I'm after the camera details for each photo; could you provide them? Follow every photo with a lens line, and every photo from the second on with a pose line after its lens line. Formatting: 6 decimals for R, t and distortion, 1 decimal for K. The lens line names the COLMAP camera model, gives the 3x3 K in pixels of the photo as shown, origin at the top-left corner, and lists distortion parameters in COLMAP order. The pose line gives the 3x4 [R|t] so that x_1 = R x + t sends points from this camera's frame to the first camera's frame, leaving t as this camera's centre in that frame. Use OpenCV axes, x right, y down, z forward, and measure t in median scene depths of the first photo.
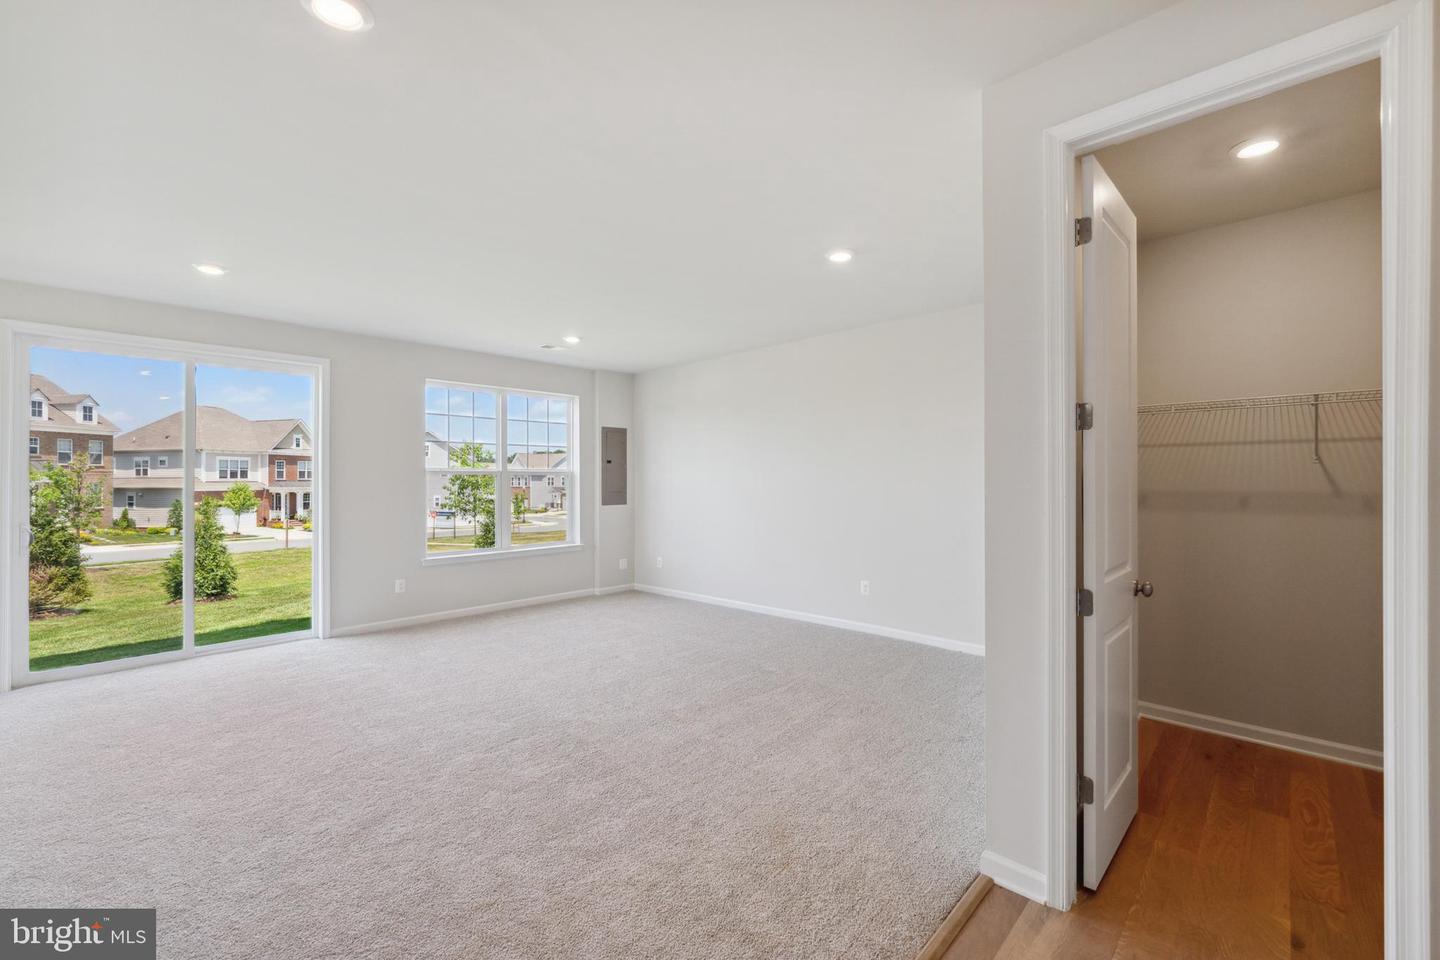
lens RADIAL K [[597.5, 0, 715.4], [0, 597.5, 484.2], [0, 0, 1]] dist [0.000389, -0.000111]
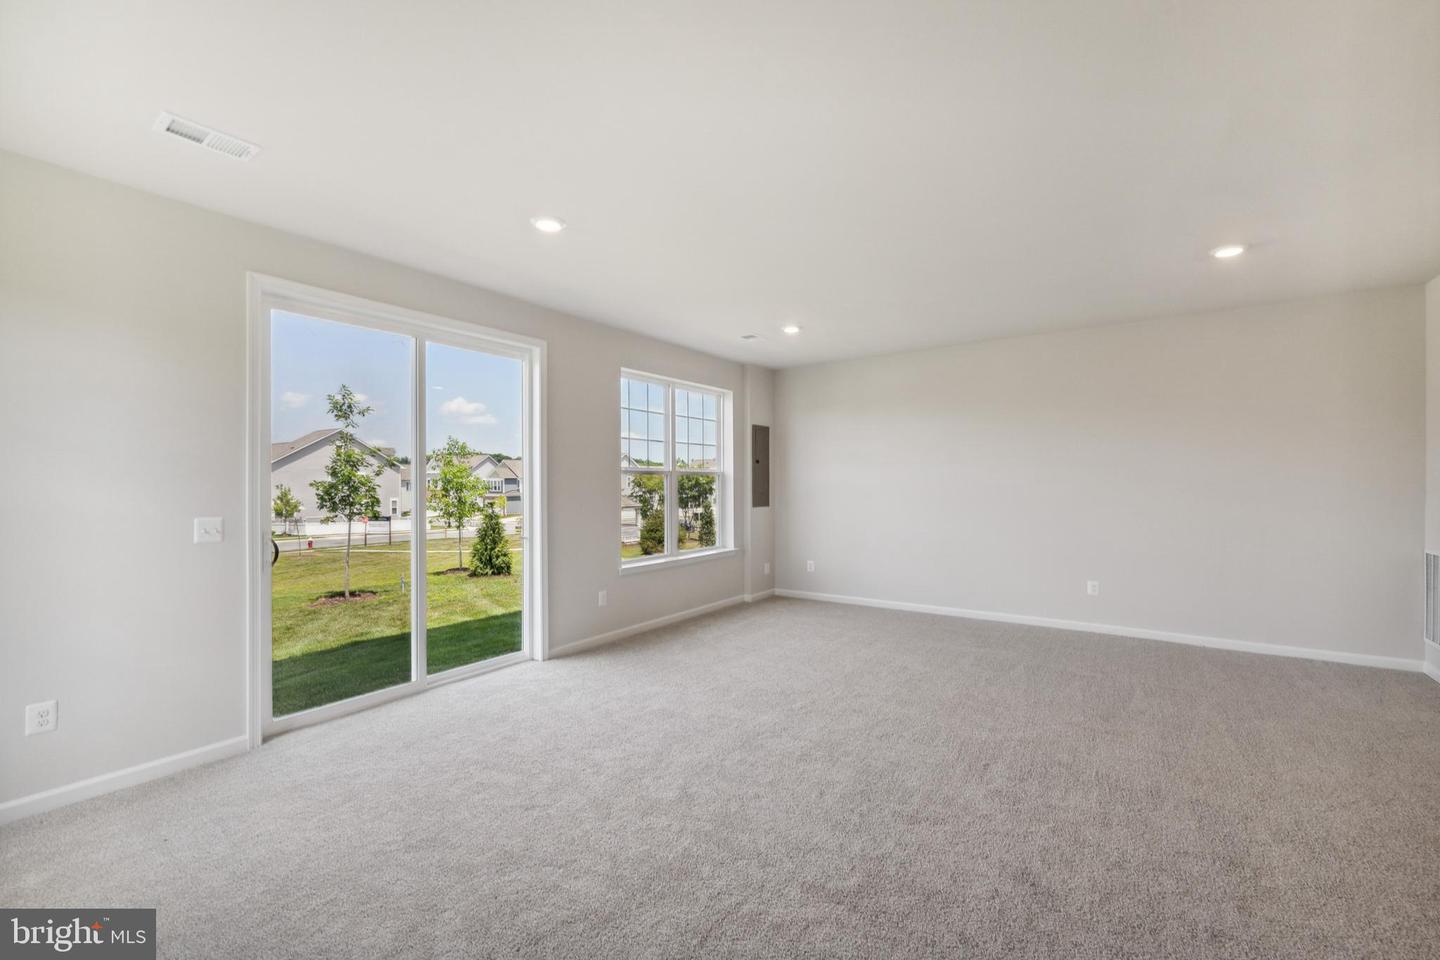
lens RADIAL K [[597.5, 0, 715.4], [0, 597.5, 484.2], [0, 0, 1]] dist [0.000389, -0.000111]
pose [[0.990344, 0.000425, 0.138629, -0.519611], [0.000128, 0.999992, -0.003983, 0.003640], [-0.138630, 0.003962, 0.990336, 0.097064]]
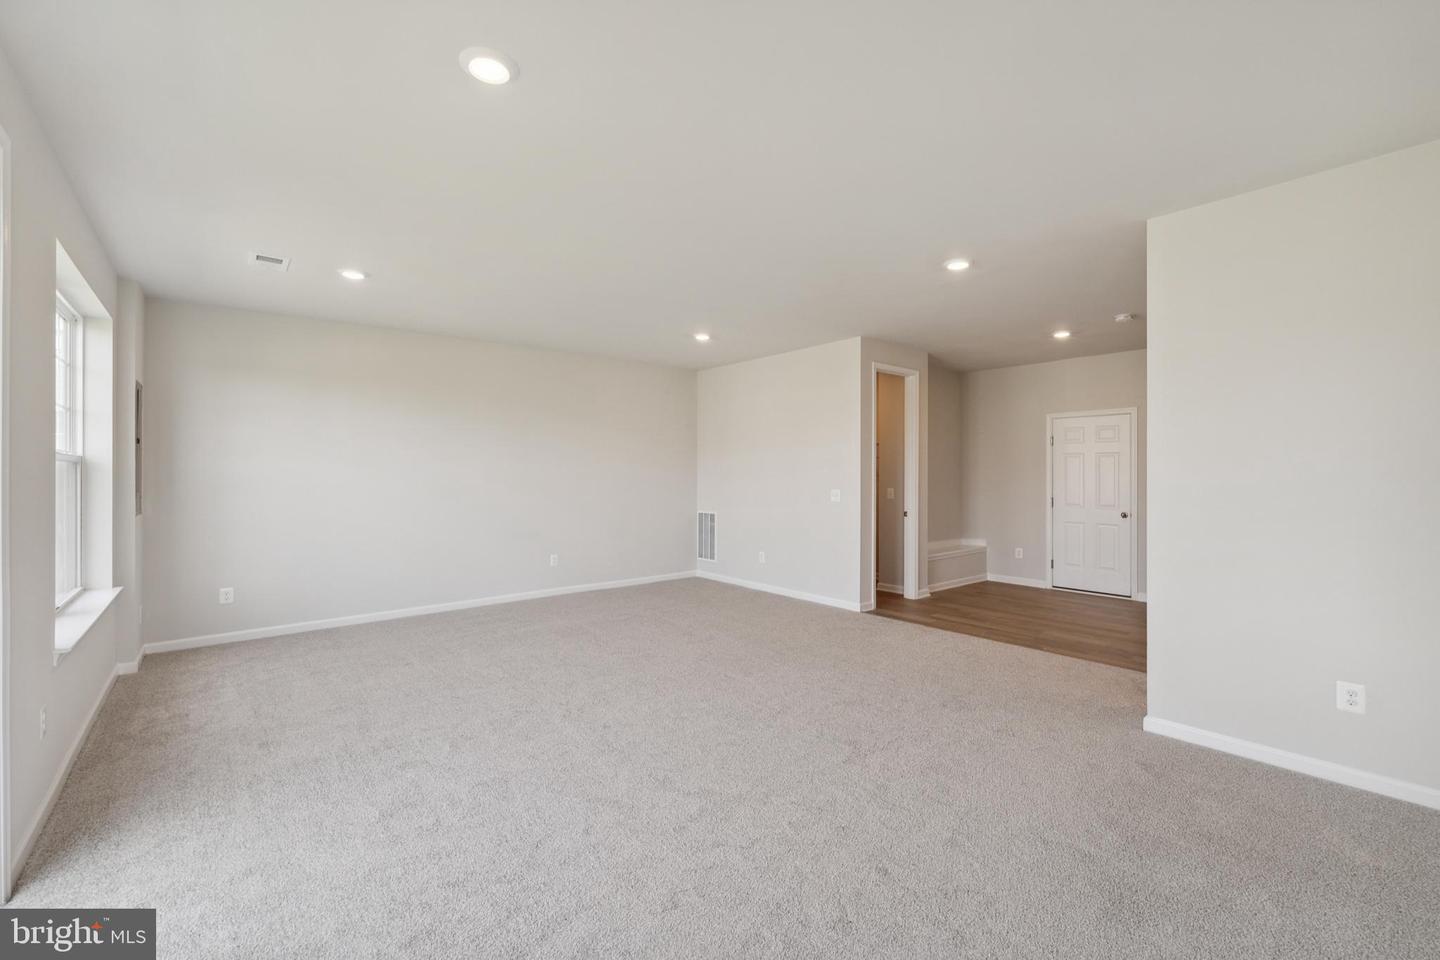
lens RADIAL K [[597.5, 0, 715.4], [0, 597.5, 484.2], [0, 0, 1]] dist [0.000389, -0.000111]
pose [[0.120785, -0.014987, 0.992565, -0.953546], [0.007415, 0.999872, 0.014195, 0.000163], [-0.992651, 0.005645, 0.120881, 0.519628]]
